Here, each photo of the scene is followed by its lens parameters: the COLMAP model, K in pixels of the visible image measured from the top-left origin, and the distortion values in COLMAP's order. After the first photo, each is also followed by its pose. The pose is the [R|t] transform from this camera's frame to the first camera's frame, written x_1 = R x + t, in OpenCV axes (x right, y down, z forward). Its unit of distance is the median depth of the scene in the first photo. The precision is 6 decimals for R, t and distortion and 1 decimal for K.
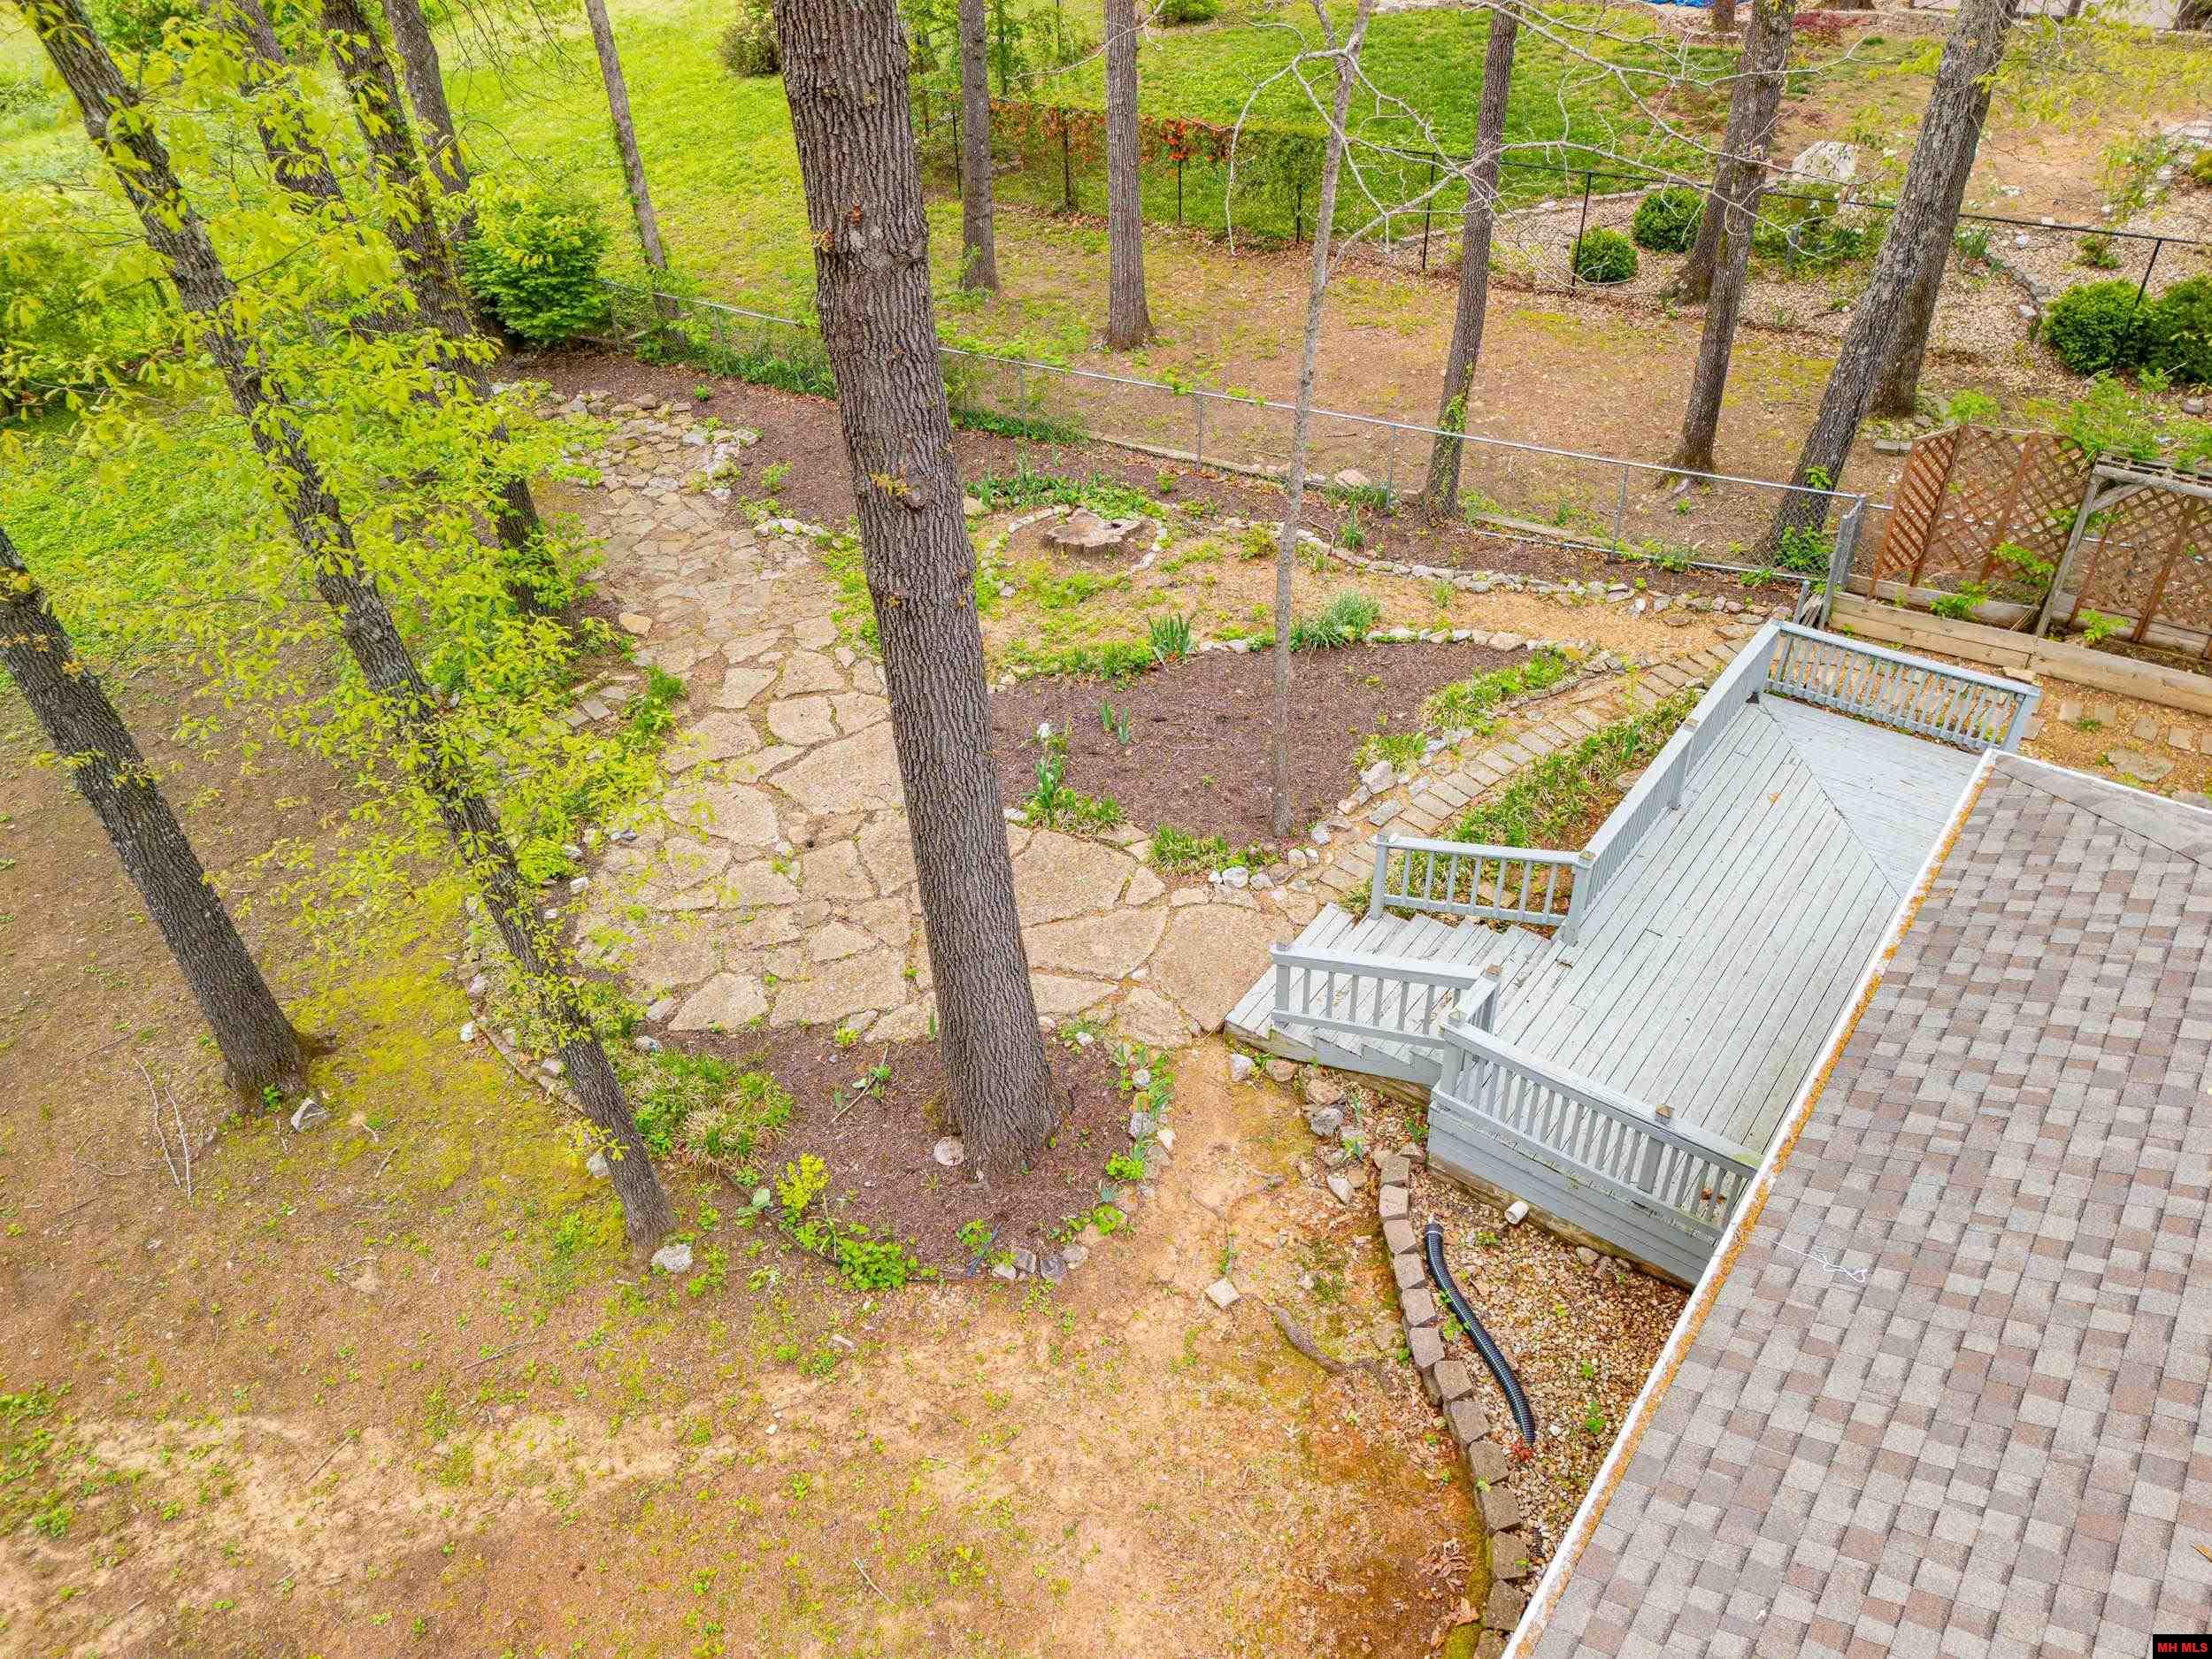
lens RADIAL K [[1657.7, 0, 1106.0], [0, 1657.7, 829.5], [0, 0, 1]] dist [0.094864, -0.091247]
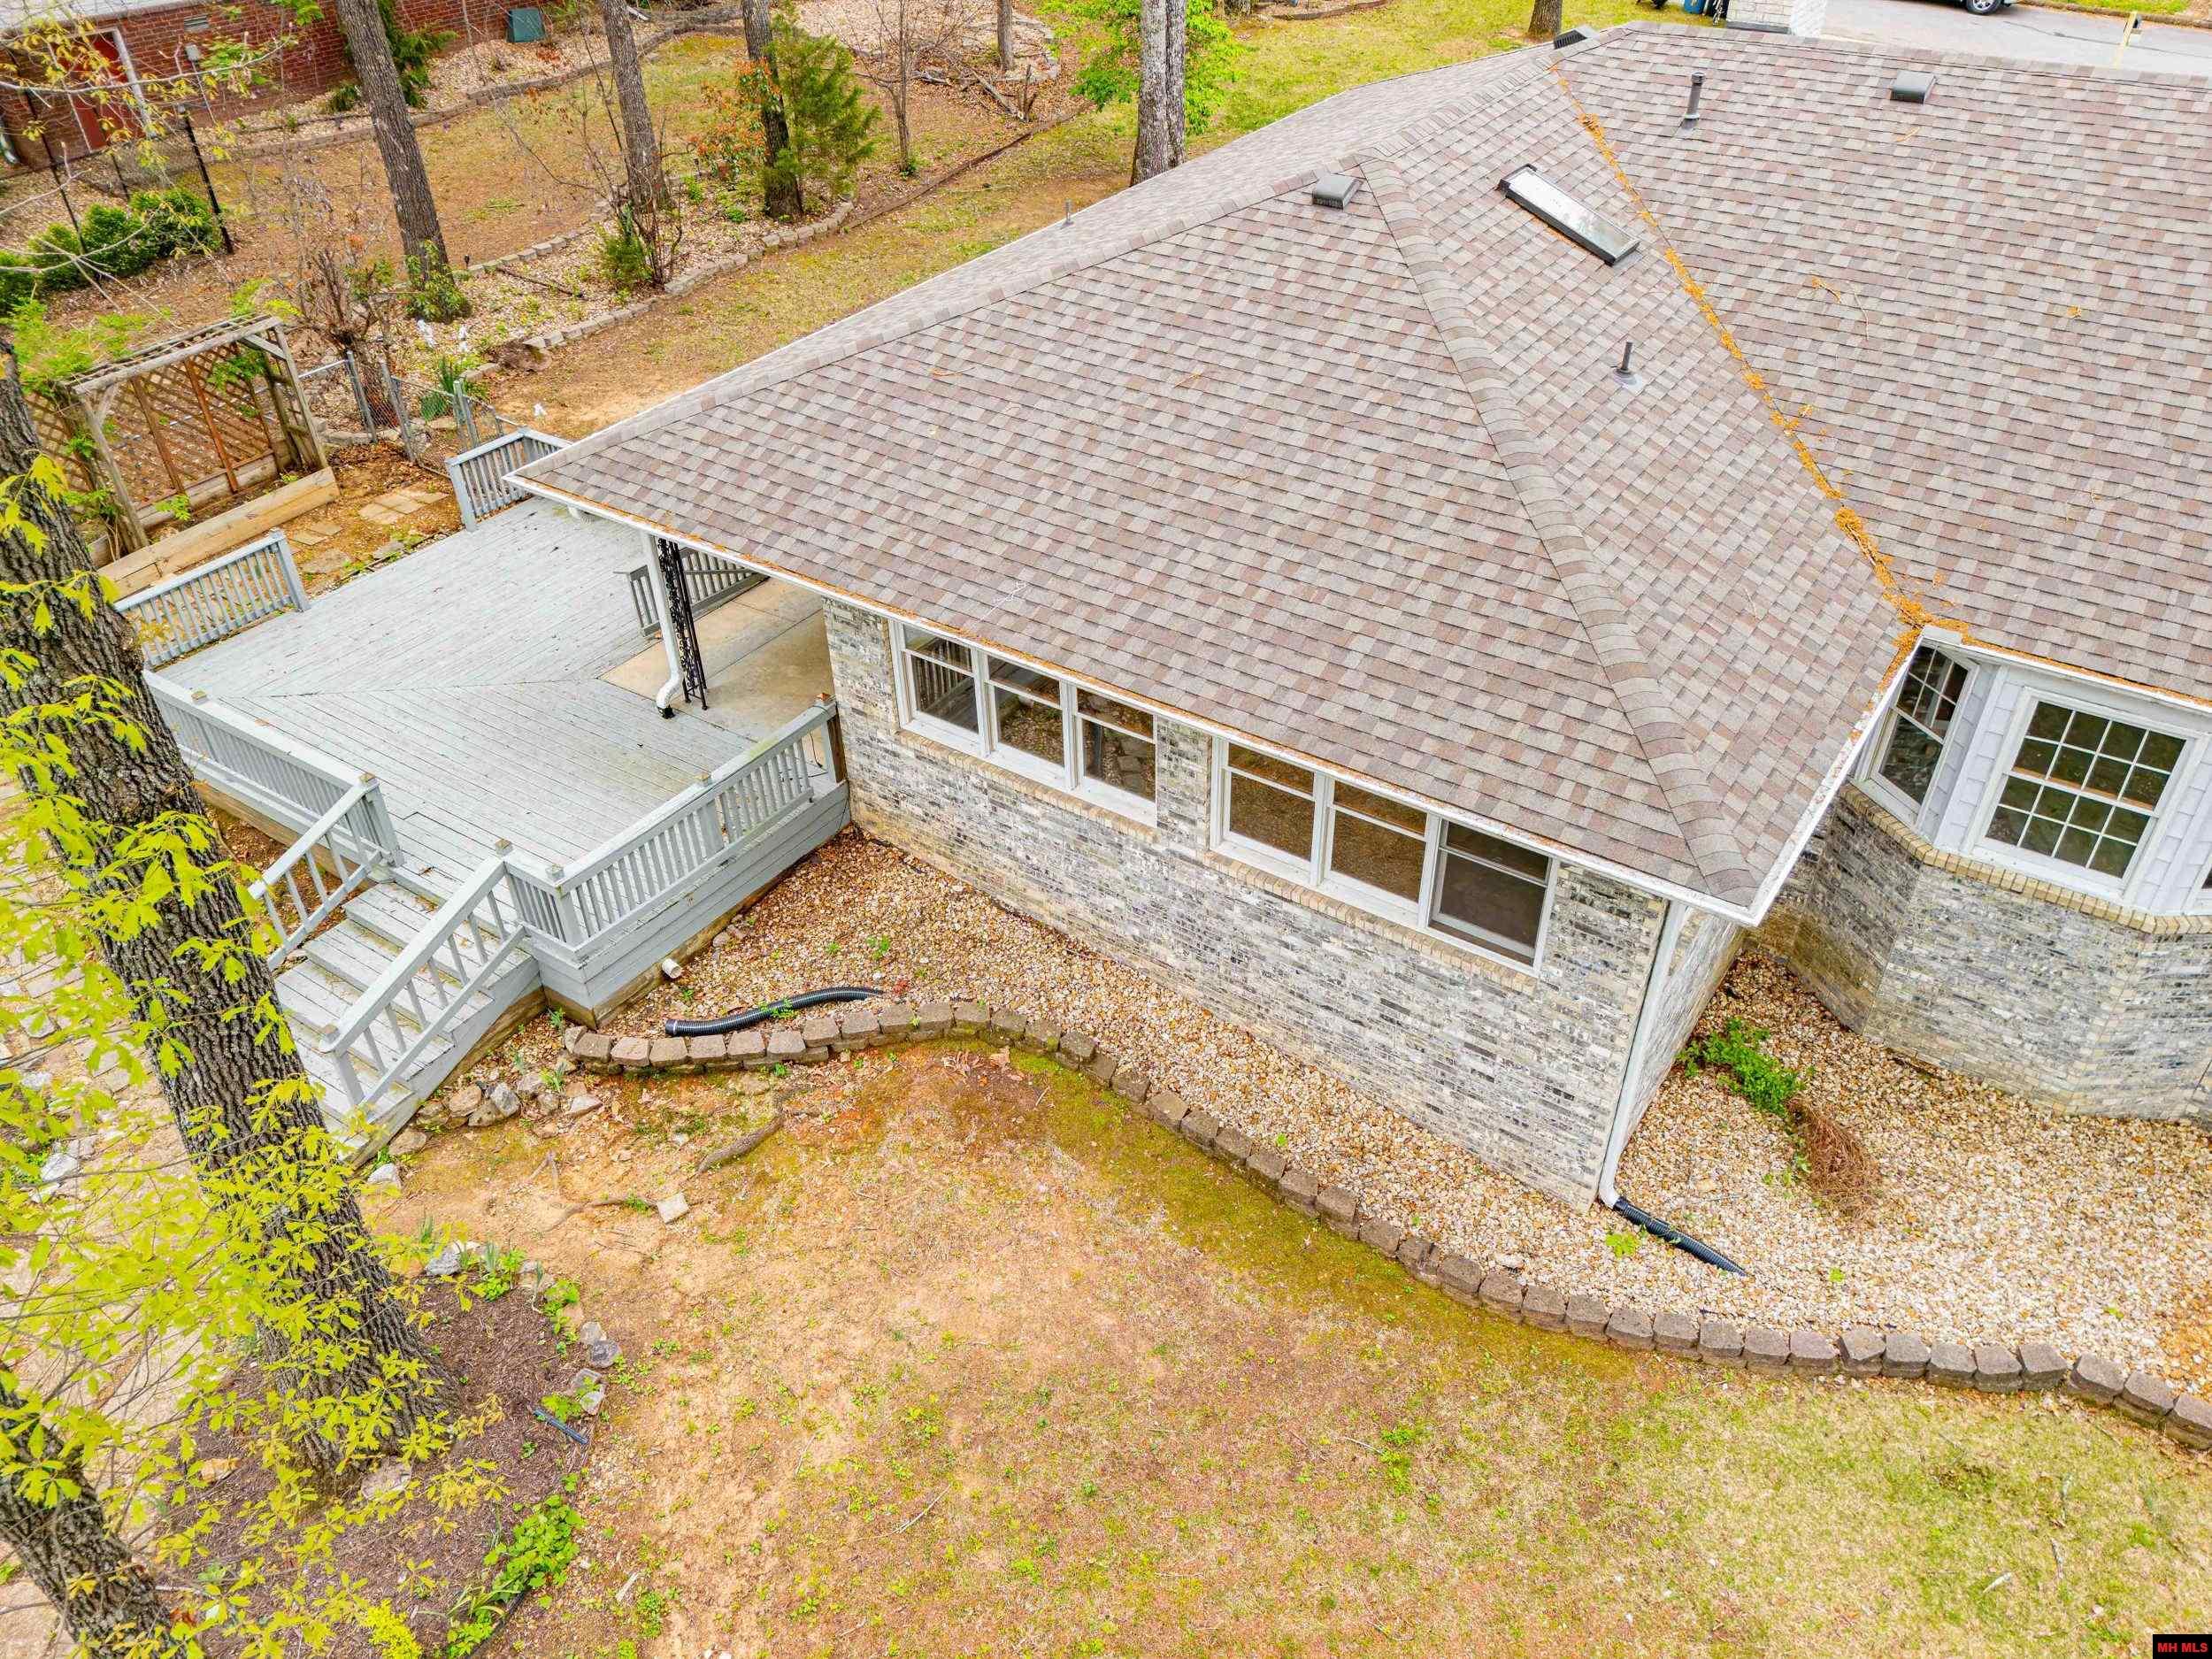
lens RADIAL K [[1657.7, 0, 1106.0], [0, 1657.7, 829.5], [0, 0, 1]] dist [0.094864, -0.091247]
pose [[-0.030395, -0.582569, 0.812213, -0.481323], [0.616345, 0.628789, 0.474071, -0.143397], [-0.786889, 0.515013, 0.339952, 0.247538]]
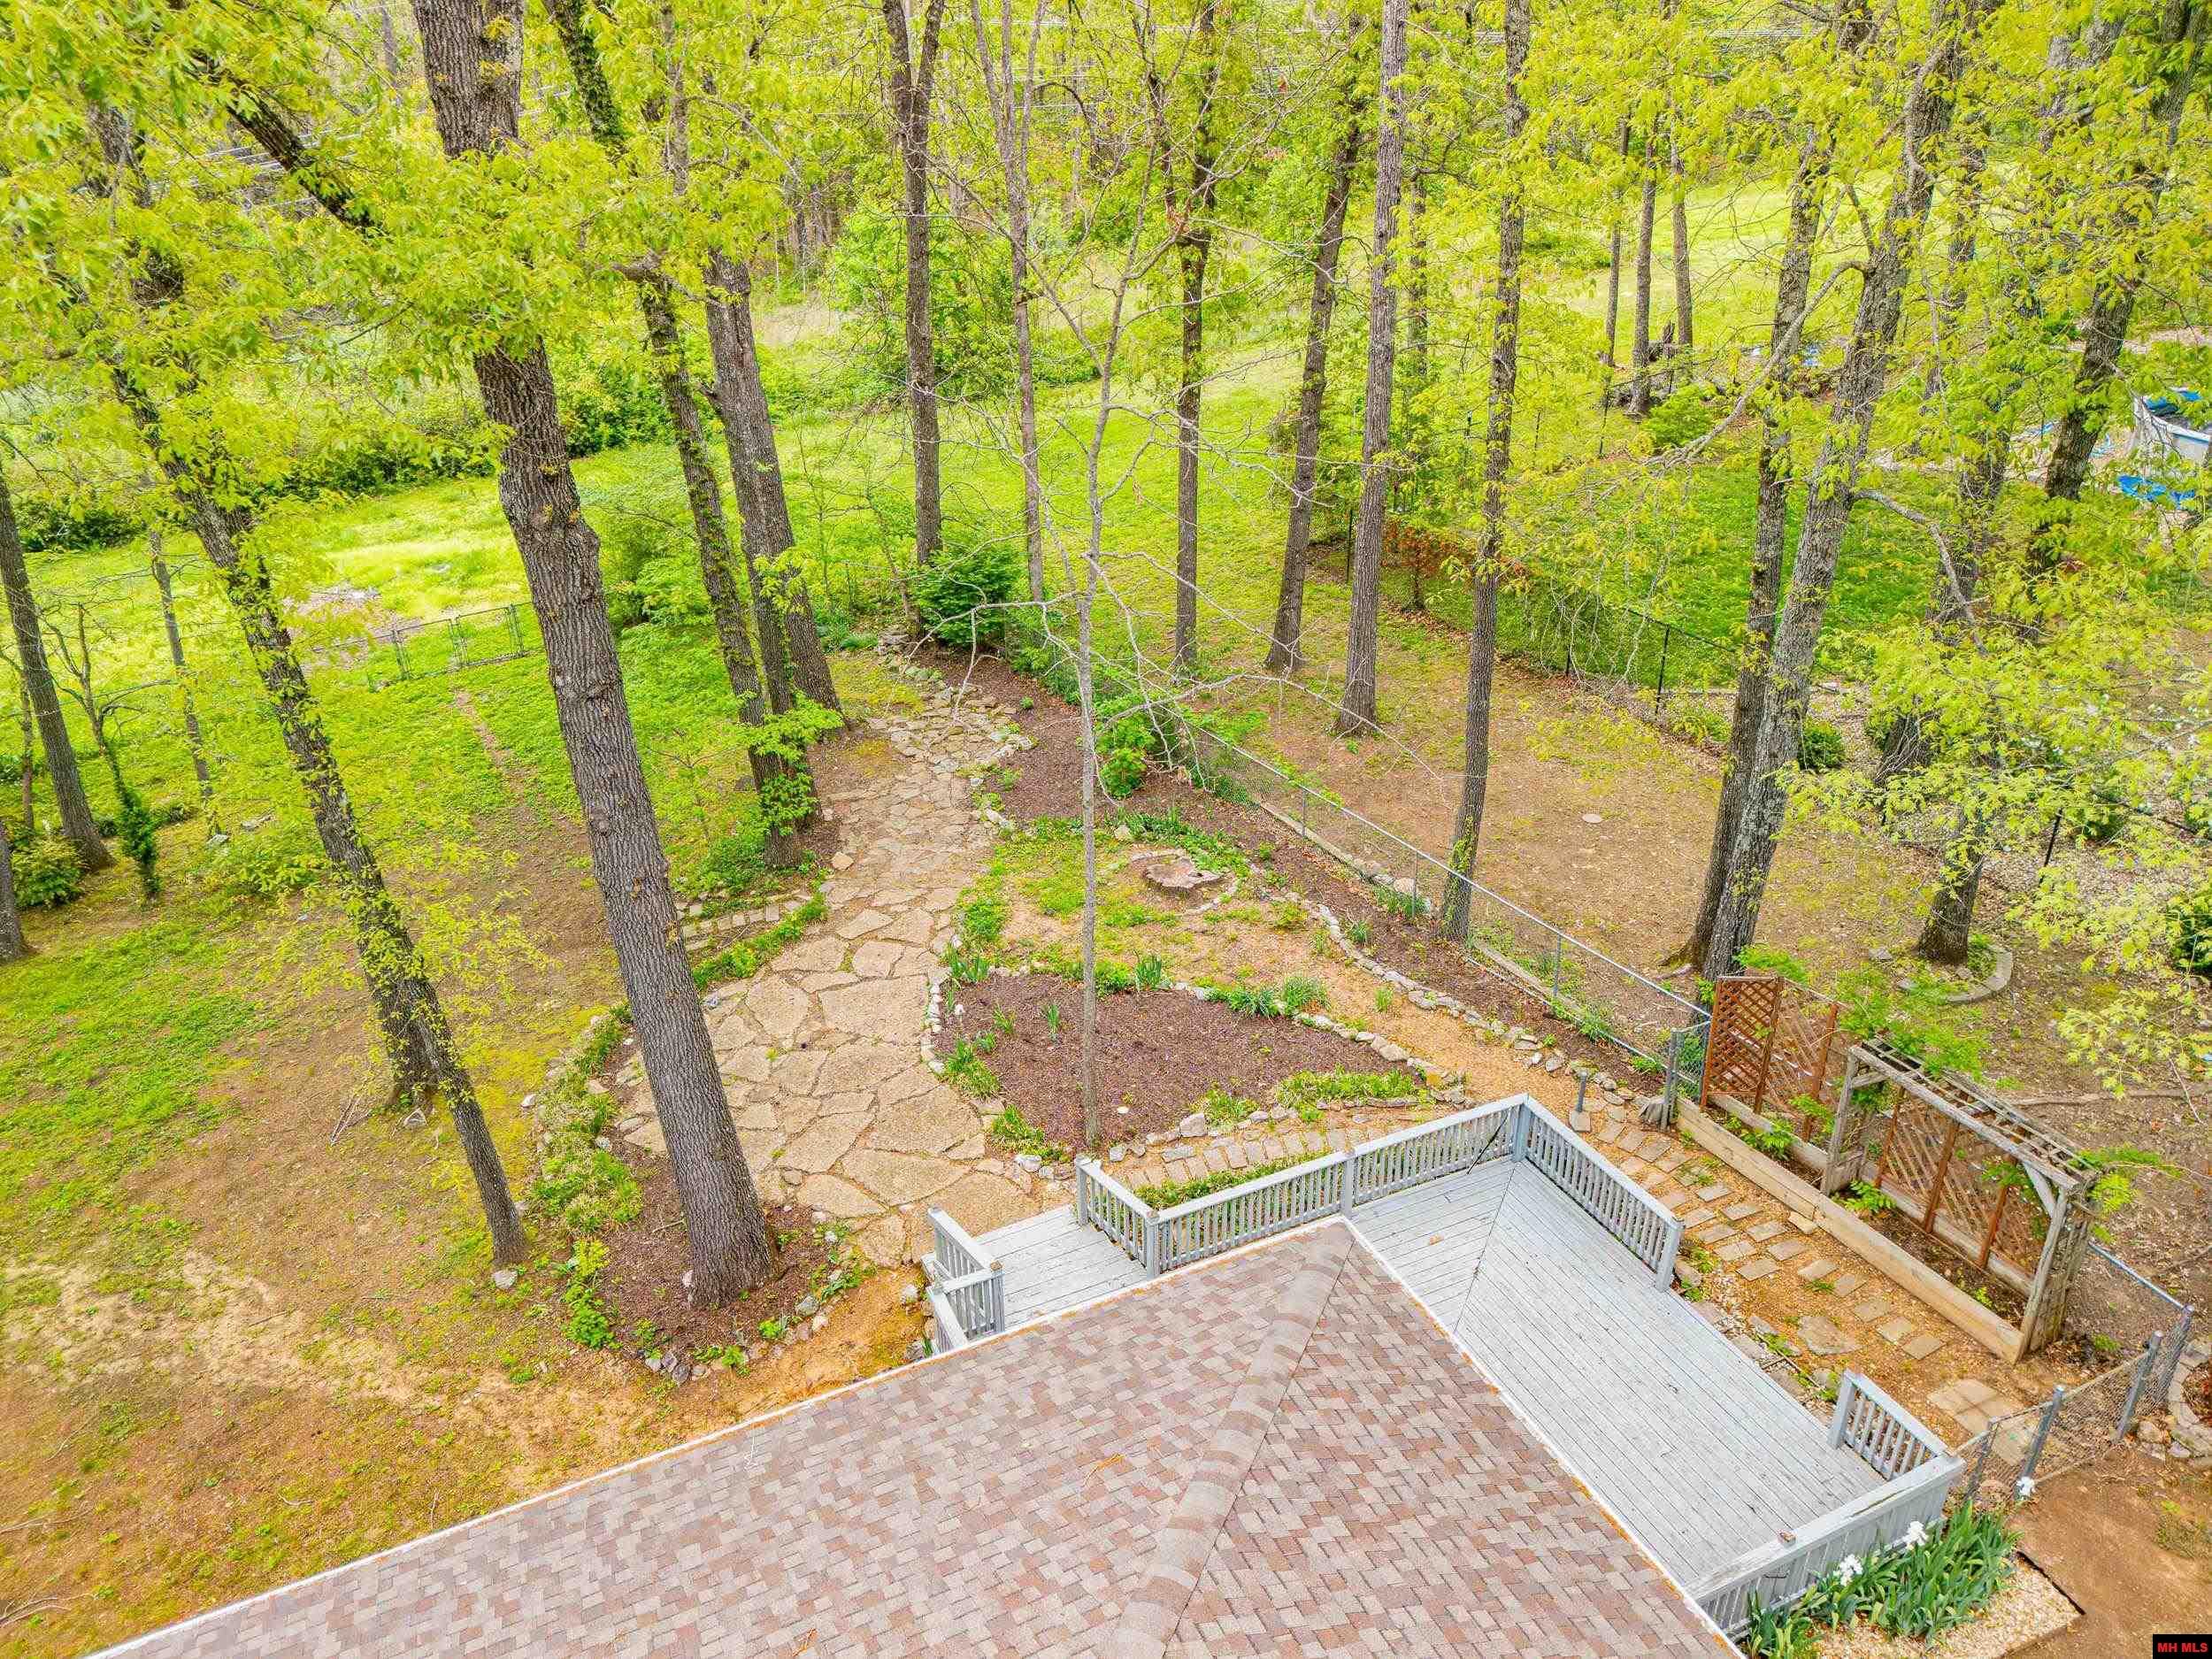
lens RADIAL K [[1657.7, 0, 1106.0], [0, 1657.7, 829.5], [0, 0, 1]] dist [0.094864, -0.091247]
pose [[0.874130, 0.226784, -0.429496, 0.610946], [-0.289034, 0.953560, -0.084752, -0.121924], [0.390330, 0.198223, 0.899083, -0.167084]]
